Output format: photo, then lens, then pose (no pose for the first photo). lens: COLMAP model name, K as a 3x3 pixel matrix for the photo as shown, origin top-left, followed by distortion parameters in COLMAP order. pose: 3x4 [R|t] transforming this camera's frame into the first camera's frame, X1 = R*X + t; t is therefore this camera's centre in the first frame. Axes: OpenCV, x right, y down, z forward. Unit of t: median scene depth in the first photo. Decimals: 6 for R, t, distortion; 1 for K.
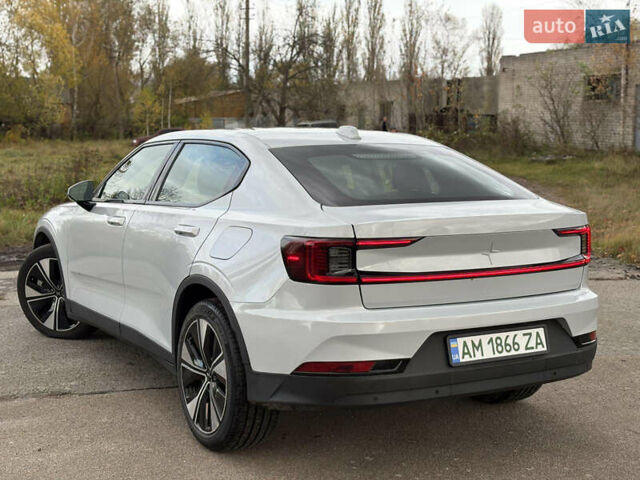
lens RADIAL K [[959.5, 0, 321.3], [0, 959.5, 235.4], [0, 0, 1]] dist [0.185086, 0.000000]
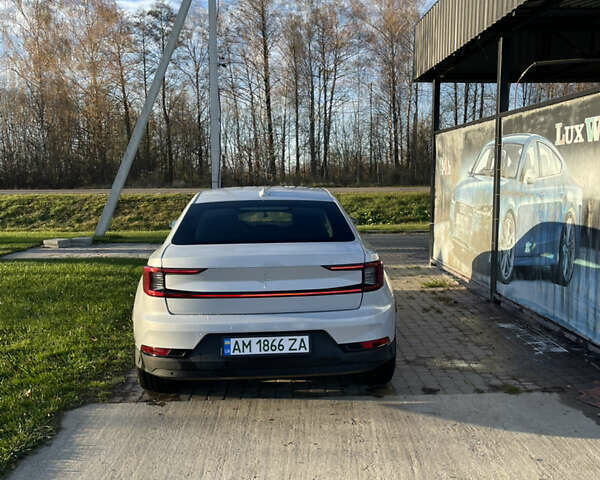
lens RADIAL K [[607.1, 0, 302.9], [0, 607.1, 240.1], [0, 0, 1]] dist [0.042365, 0.000000]
pose [[0.900868, 0.033215, -0.432820, 0.618159], [-0.031331, 0.999443, 0.011485, -0.054828], [0.432961, 0.003215, 0.901407, 0.211416]]
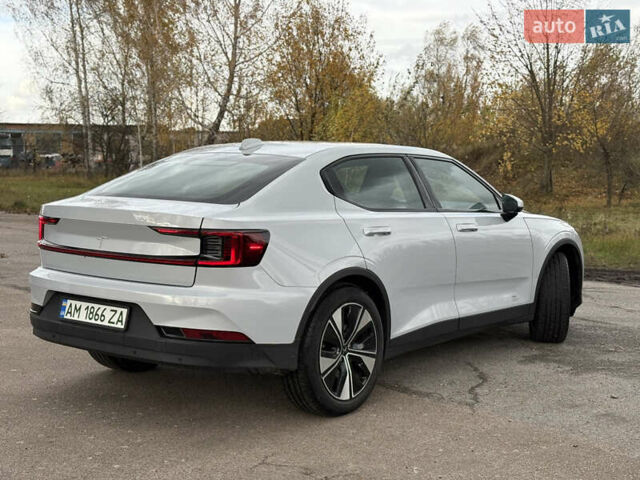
lens RADIAL K [[959.5, 0, 326.1], [0, 959.5, 235.2], [0, 0, 1]] dist [0.185086, 0.000000]
pose [[0.359139, 0.082031, -0.929672, 1.437953], [-0.106796, 0.993199, 0.046380, -0.075025], [0.927154, 0.082628, 0.365457, 0.816398]]
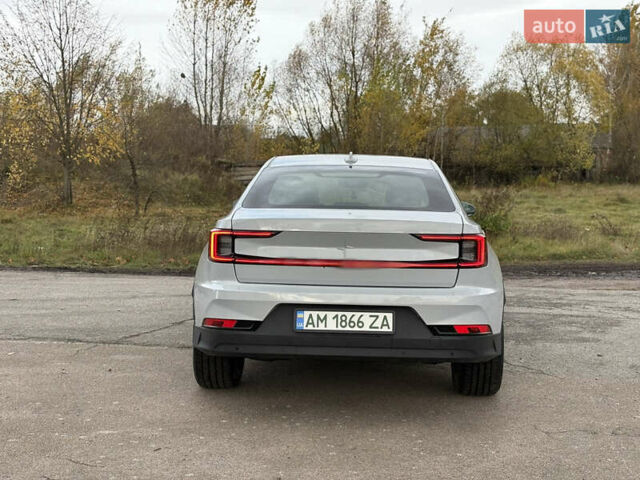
lens RADIAL K [[959.5, 0, 321.9], [0, 959.5, 240.1], [0, 0, 1]] dist [0.185086, 0.000000]
pose [[0.848256, 0.049114, -0.527304, 0.817817], [-0.070607, 0.997290, -0.020695, 0.035763], [0.524858, 0.054786, 0.849425, -0.088056]]
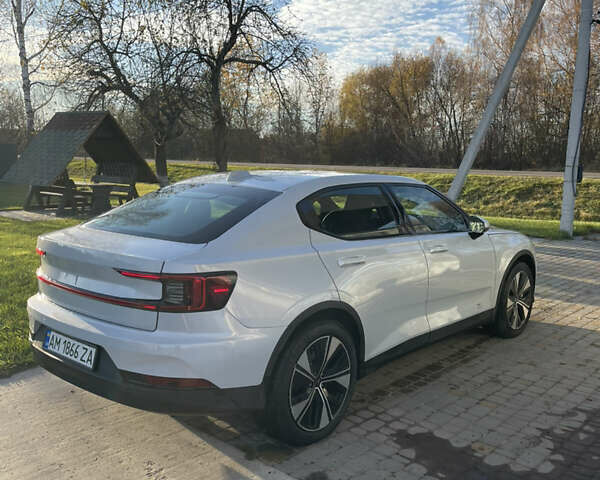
lens RADIAL K [[607.1, 0, 320.9], [0, 607.1, 234.4], [0, 0, 1]] dist [0.042365, 0.000000]
pose [[0.316108, 0.120490, -0.941041, 1.027313], [-0.107410, 0.990070, 0.090687, -0.142661], [0.942623, 0.072410, 0.325911, 1.040521]]
